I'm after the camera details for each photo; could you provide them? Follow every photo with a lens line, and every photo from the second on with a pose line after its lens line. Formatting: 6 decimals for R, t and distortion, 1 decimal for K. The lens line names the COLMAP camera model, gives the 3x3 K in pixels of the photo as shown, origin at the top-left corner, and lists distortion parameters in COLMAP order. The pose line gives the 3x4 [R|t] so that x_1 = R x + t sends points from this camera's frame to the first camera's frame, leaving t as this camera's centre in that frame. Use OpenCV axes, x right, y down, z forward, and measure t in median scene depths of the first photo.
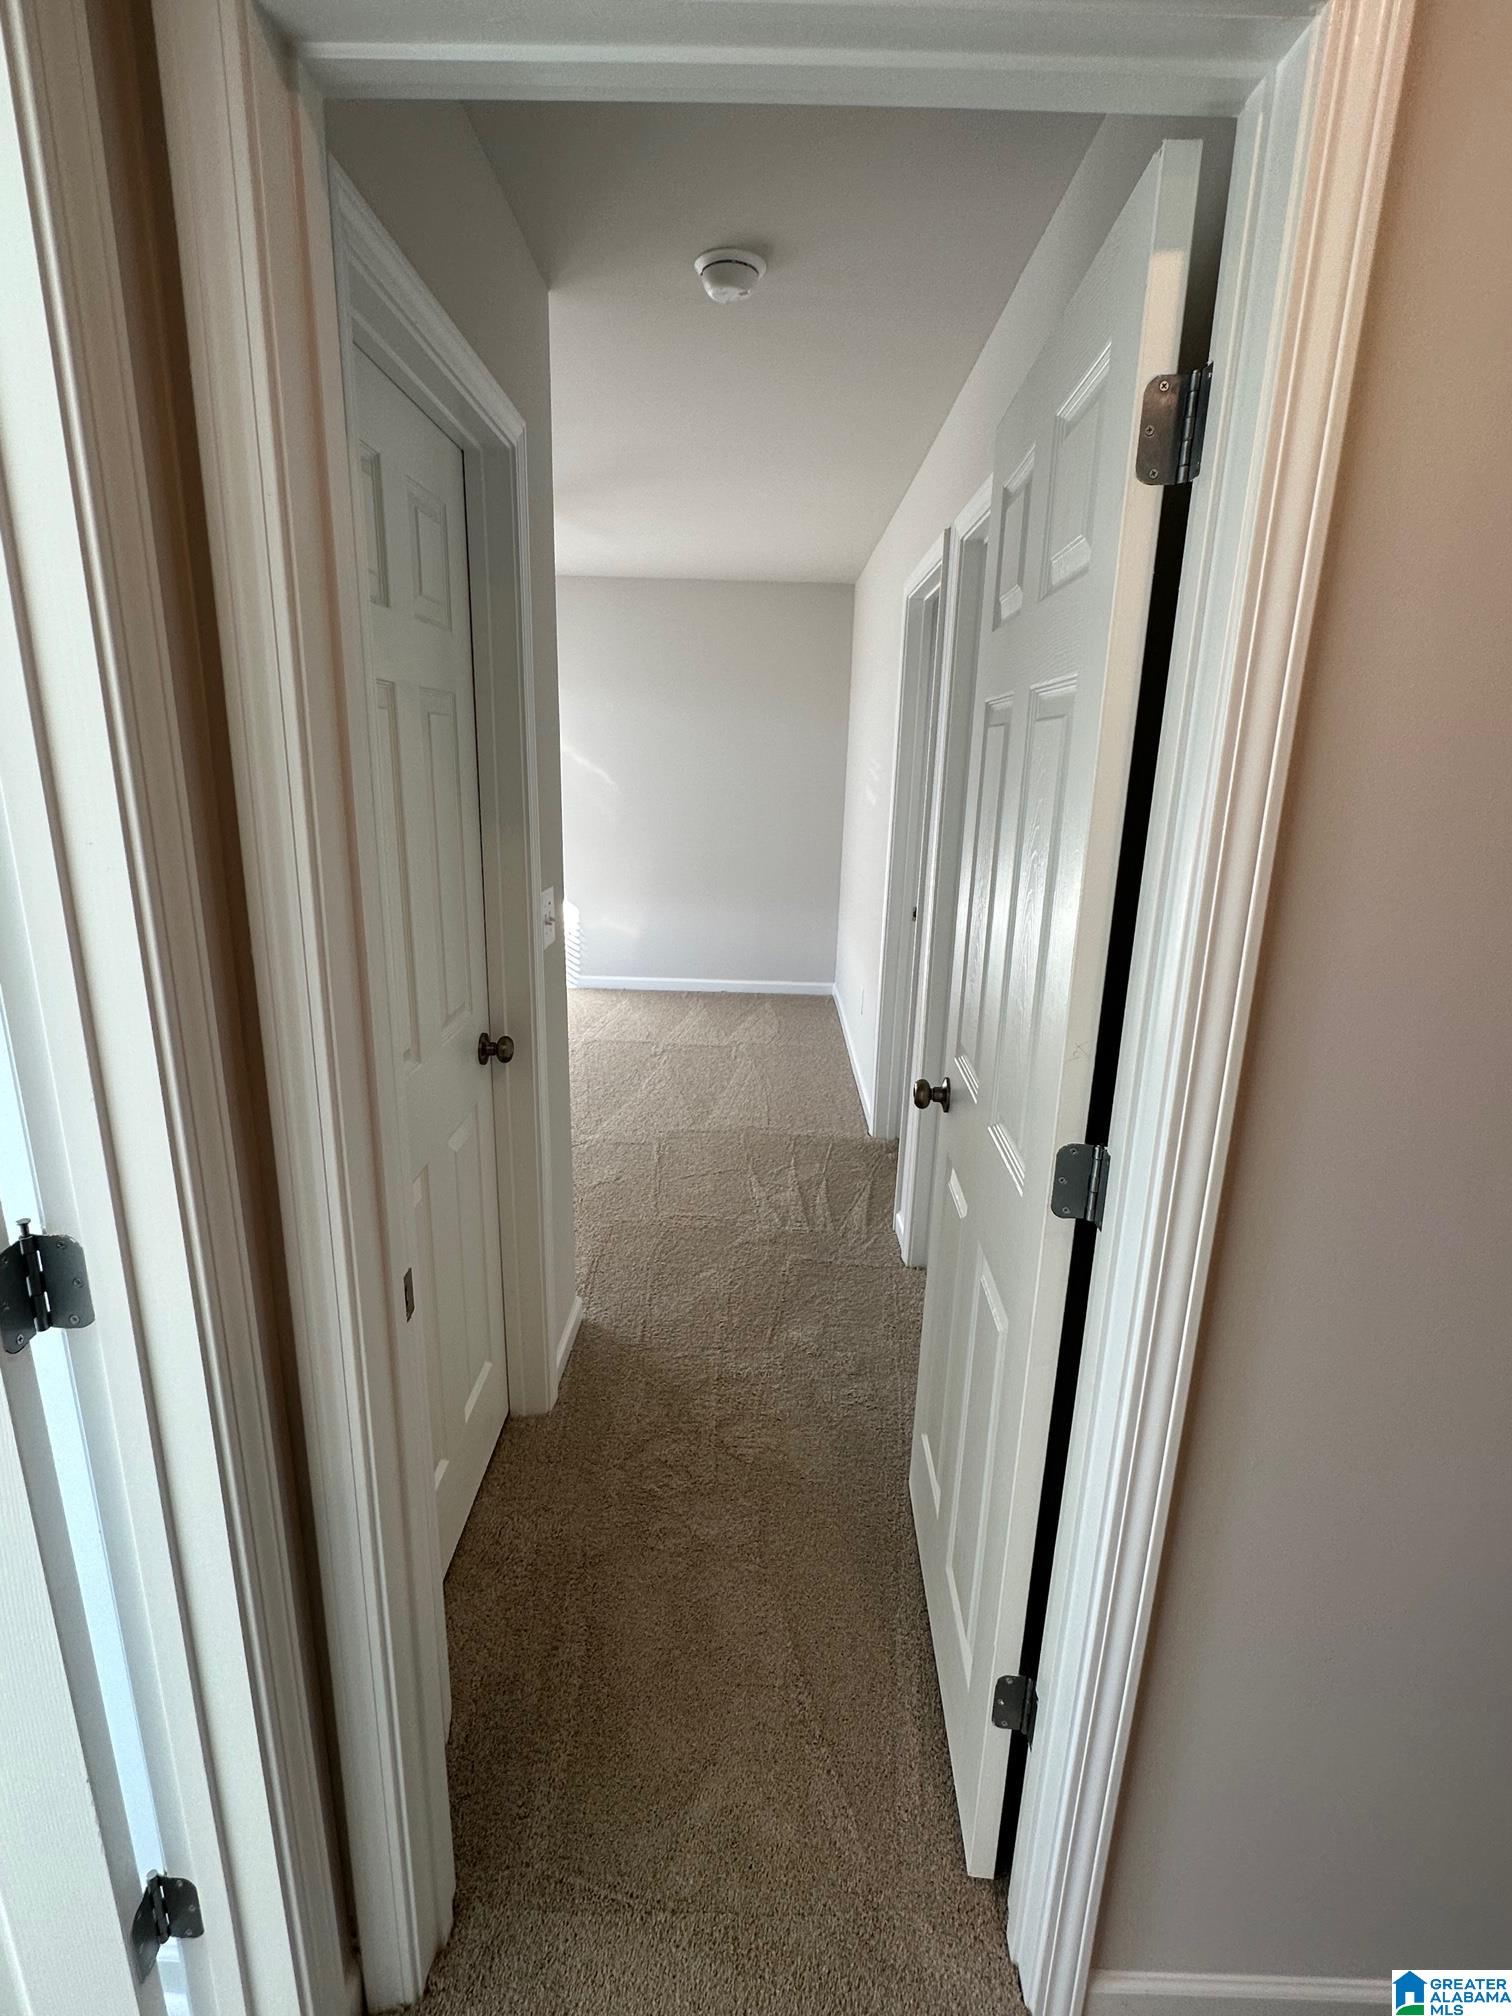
lens RADIAL K [[955.7, 0, 751.9], [0, 955.7, 1014.9], [0, 0, 1]] dist [0.002311, -0.001972]
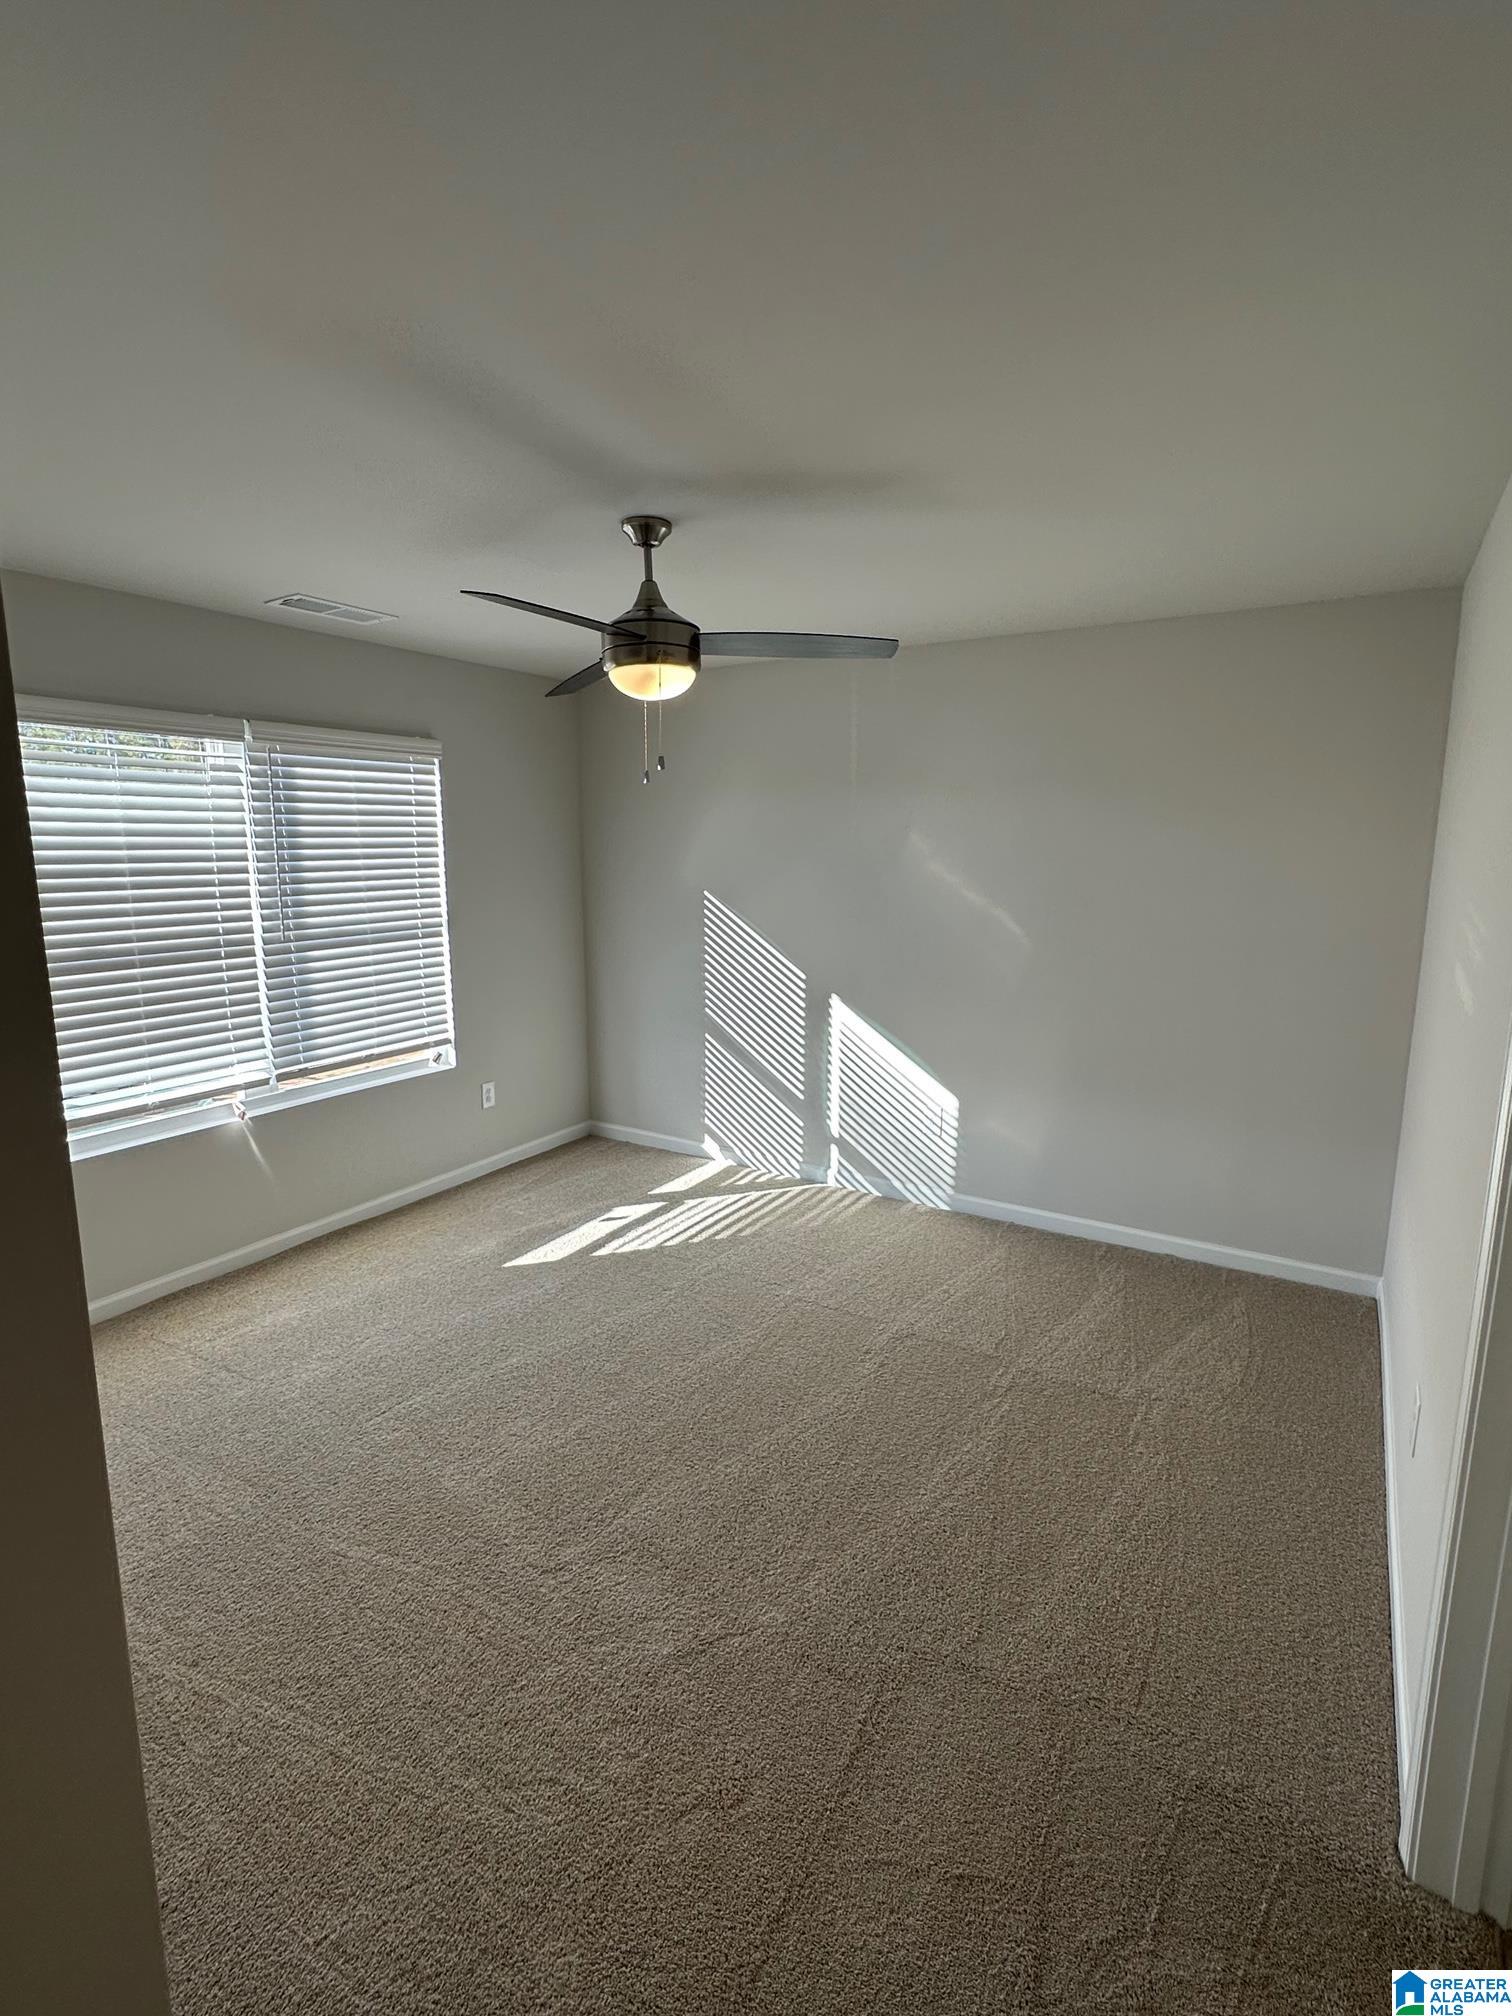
lens RADIAL K [[955.7, 0, 751.9], [0, 955.7, 1014.9], [0, 0, 1]] dist [0.002311, -0.001972]
pose [[0.857681, 0.059243, -0.510758, 0.054086], [-0.116493, 0.989899, -0.080799, -0.113722], [0.500812, 0.128800, 0.855919, 0.351218]]
